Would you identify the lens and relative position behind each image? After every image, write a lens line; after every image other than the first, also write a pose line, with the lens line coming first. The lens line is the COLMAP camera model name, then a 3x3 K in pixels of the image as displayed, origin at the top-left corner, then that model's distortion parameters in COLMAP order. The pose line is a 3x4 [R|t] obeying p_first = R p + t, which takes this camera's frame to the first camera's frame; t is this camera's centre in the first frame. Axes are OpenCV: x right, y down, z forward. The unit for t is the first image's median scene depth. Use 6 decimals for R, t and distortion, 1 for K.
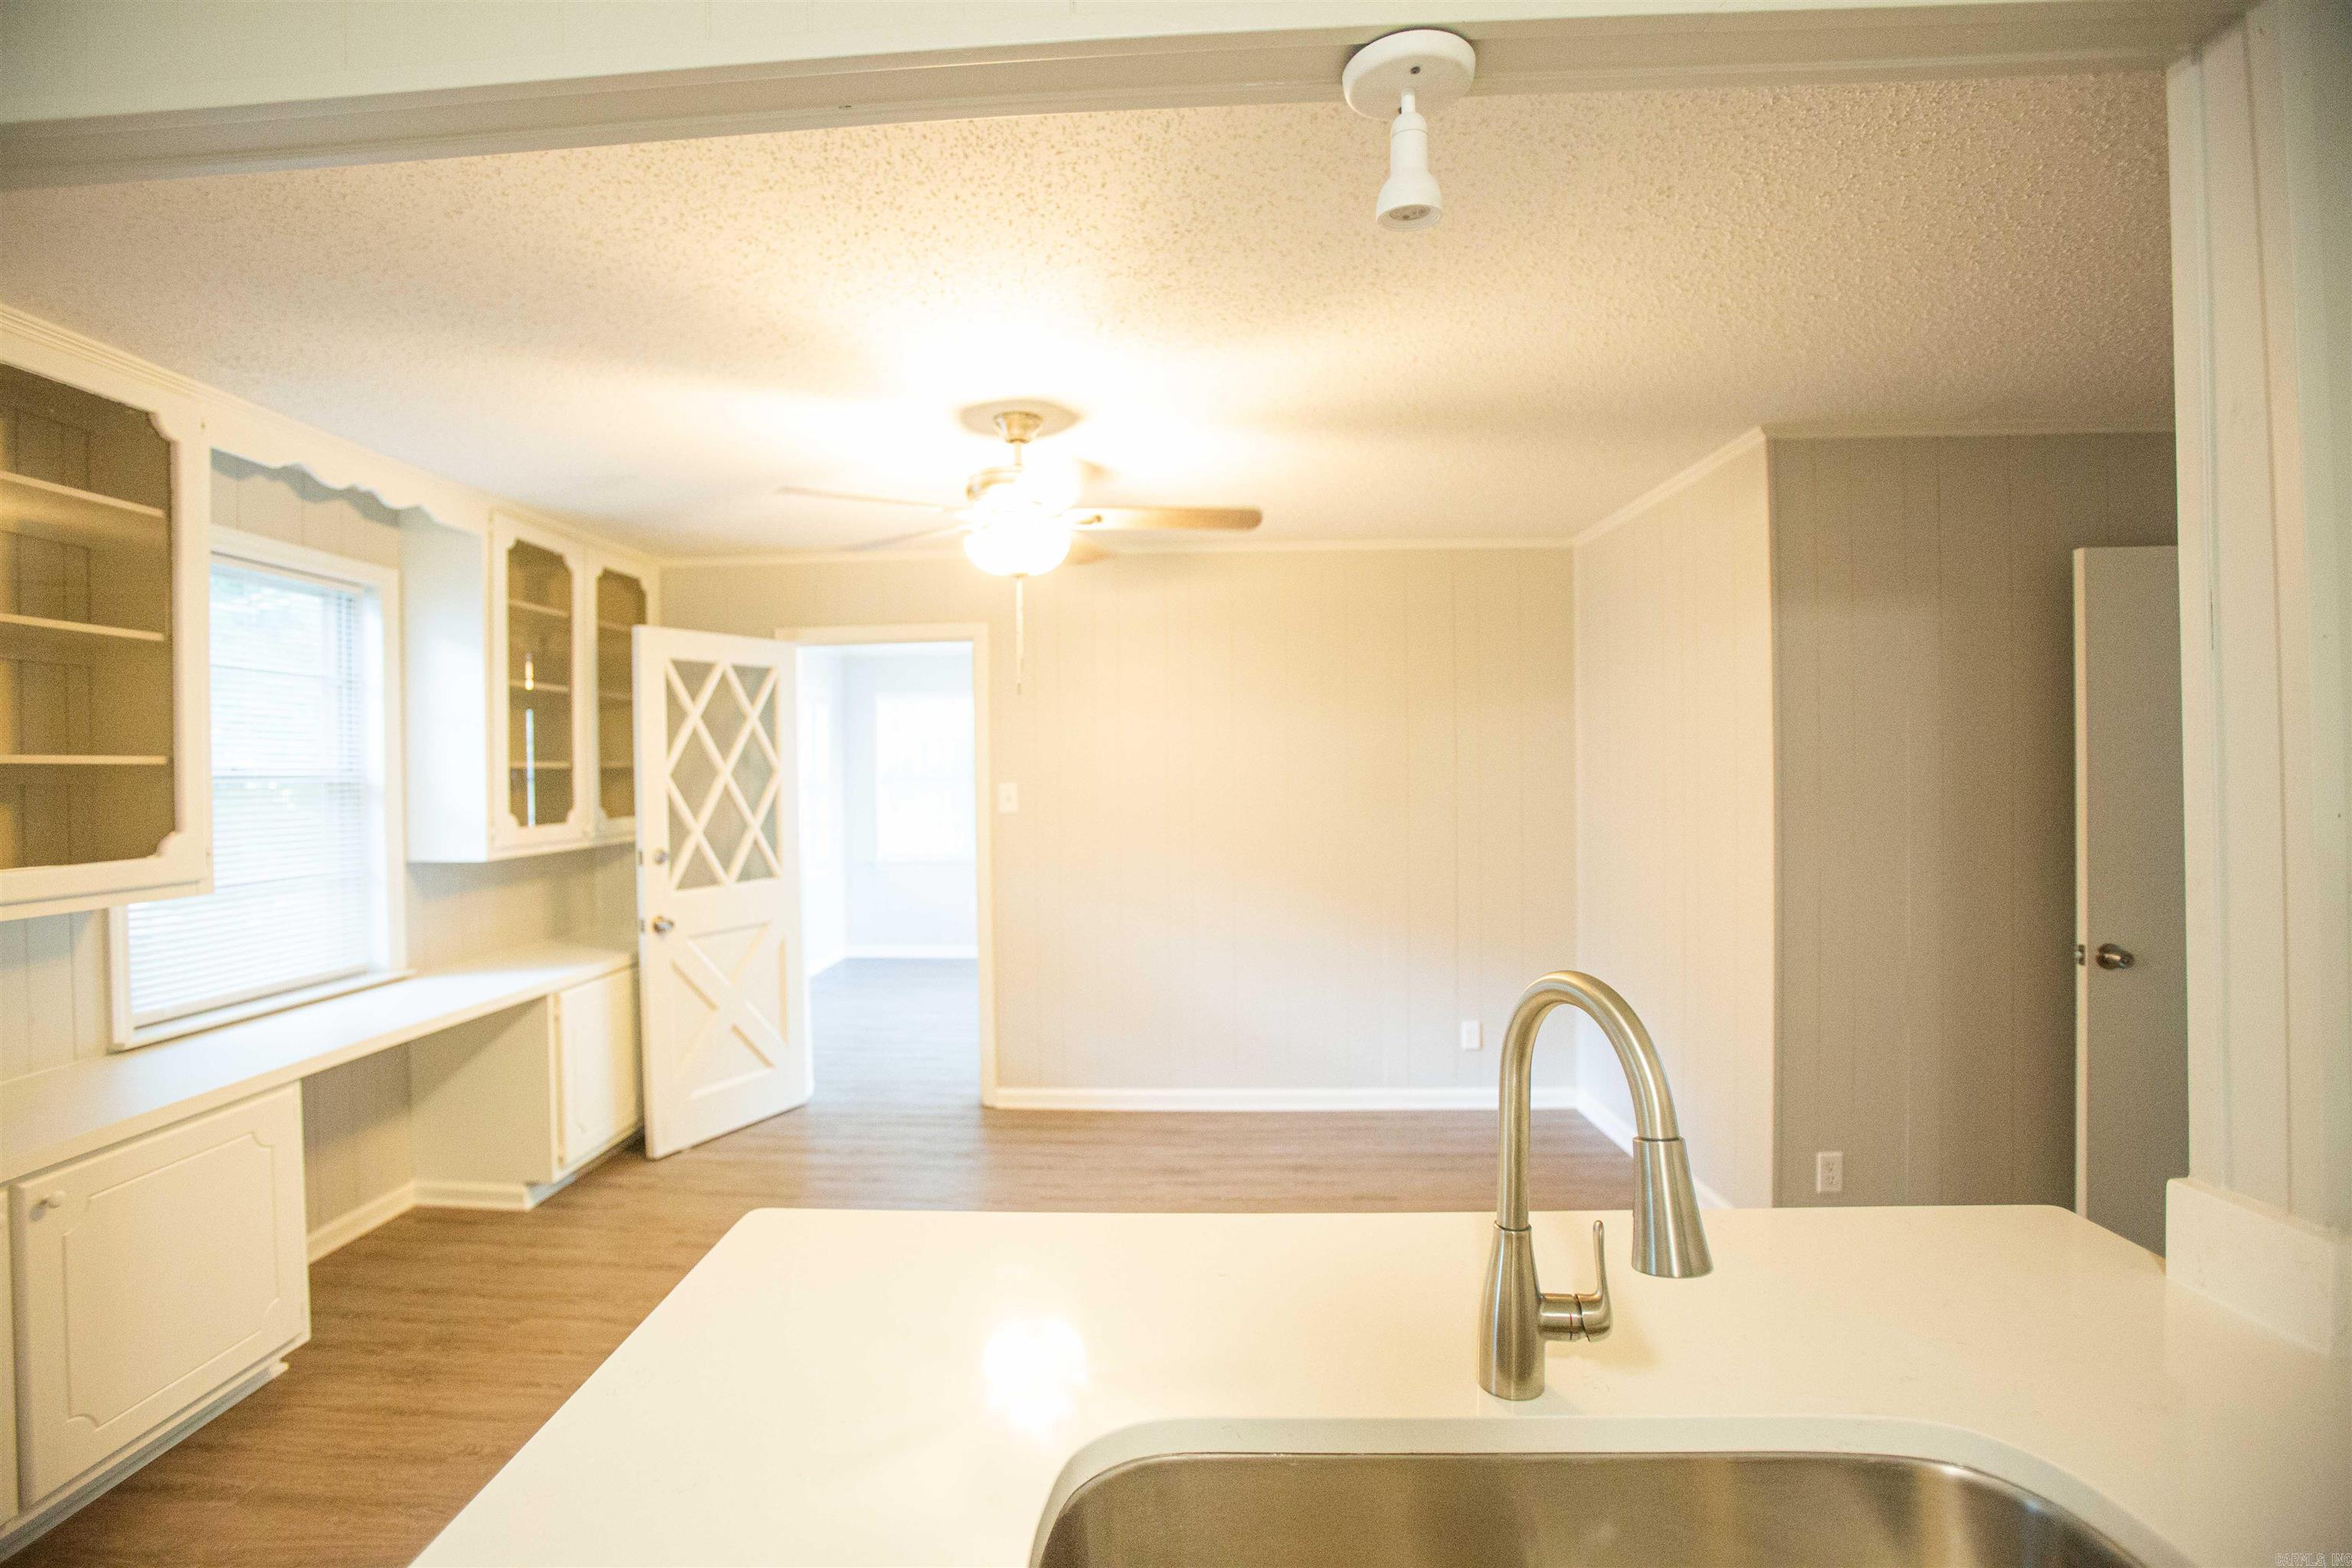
lens RADIAL K [[1143.9, 0, 1176.0], [0, 1143.9, 784.0], [0, 0, 1]] dist [0.000309, 0.000130]
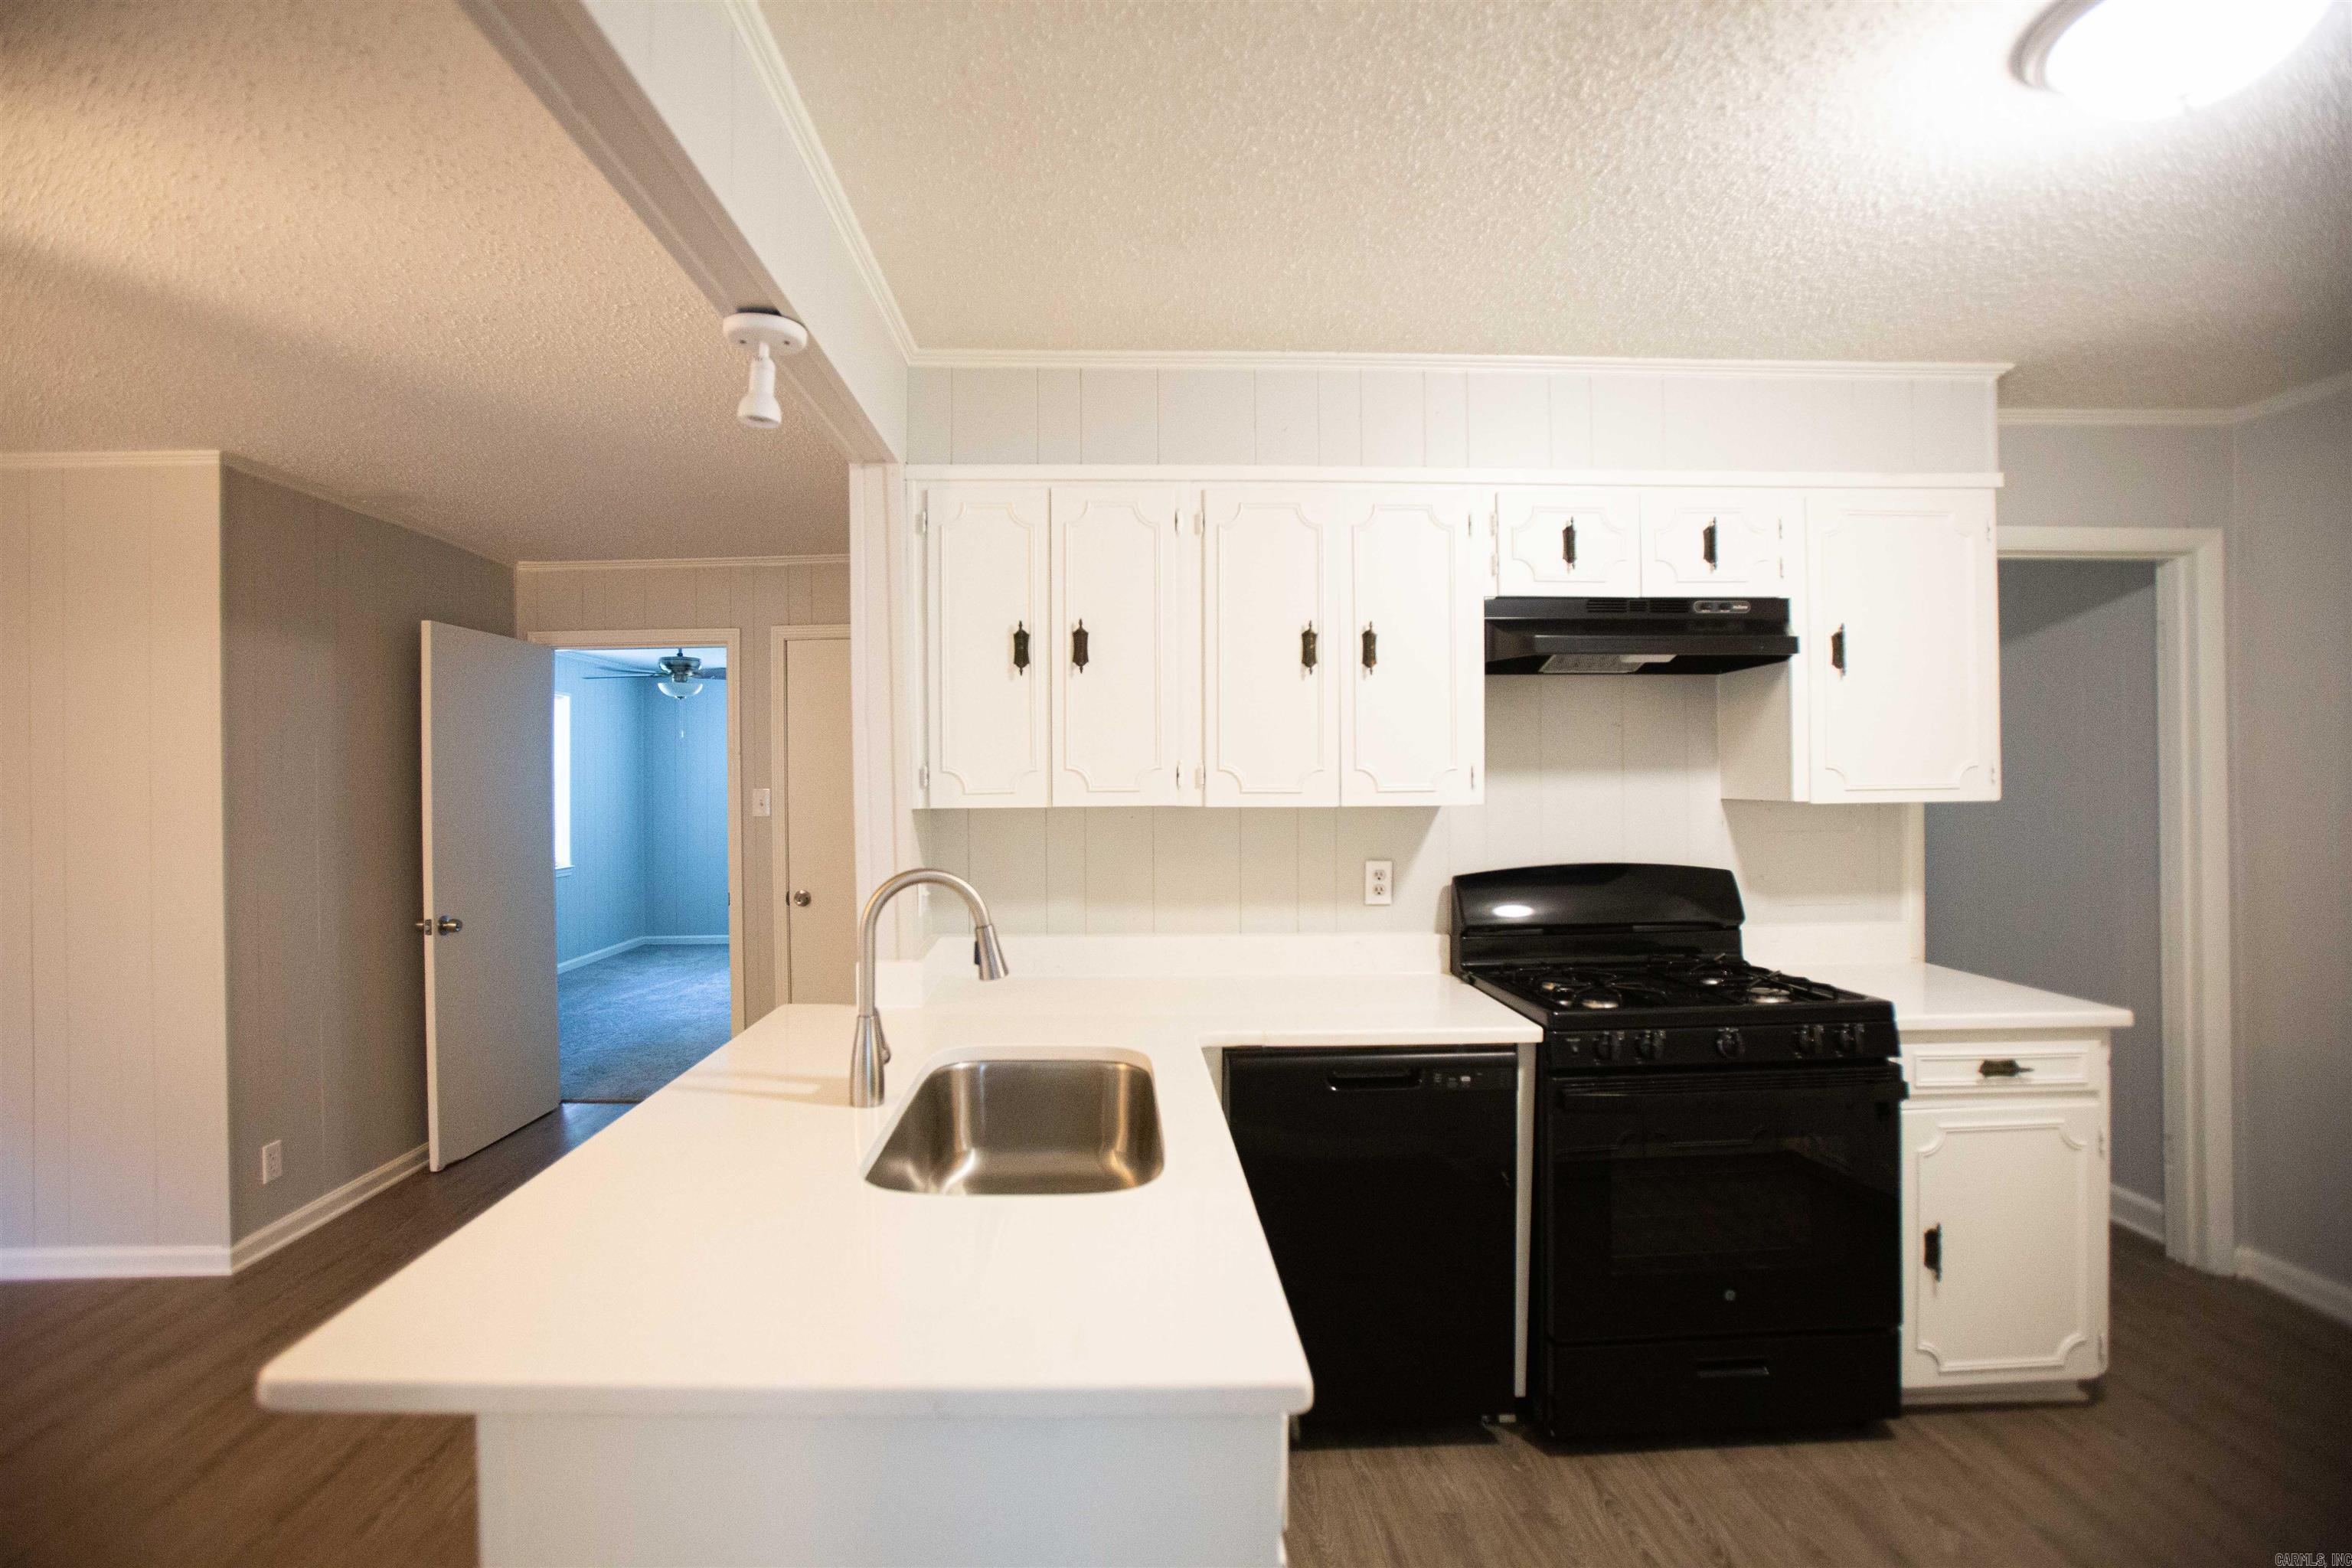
lens RADIAL K [[1143.9, 0, 1176.0], [0, 1143.9, 784.0], [0, 0, 1]] dist [0.000309, 0.000130]
pose [[-0.078805, 0.008024, 0.996858, -0.595474], [0.024513, 0.999681, -0.006109, 0.013243], [-0.996589, 0.023954, -0.078977, 0.239431]]
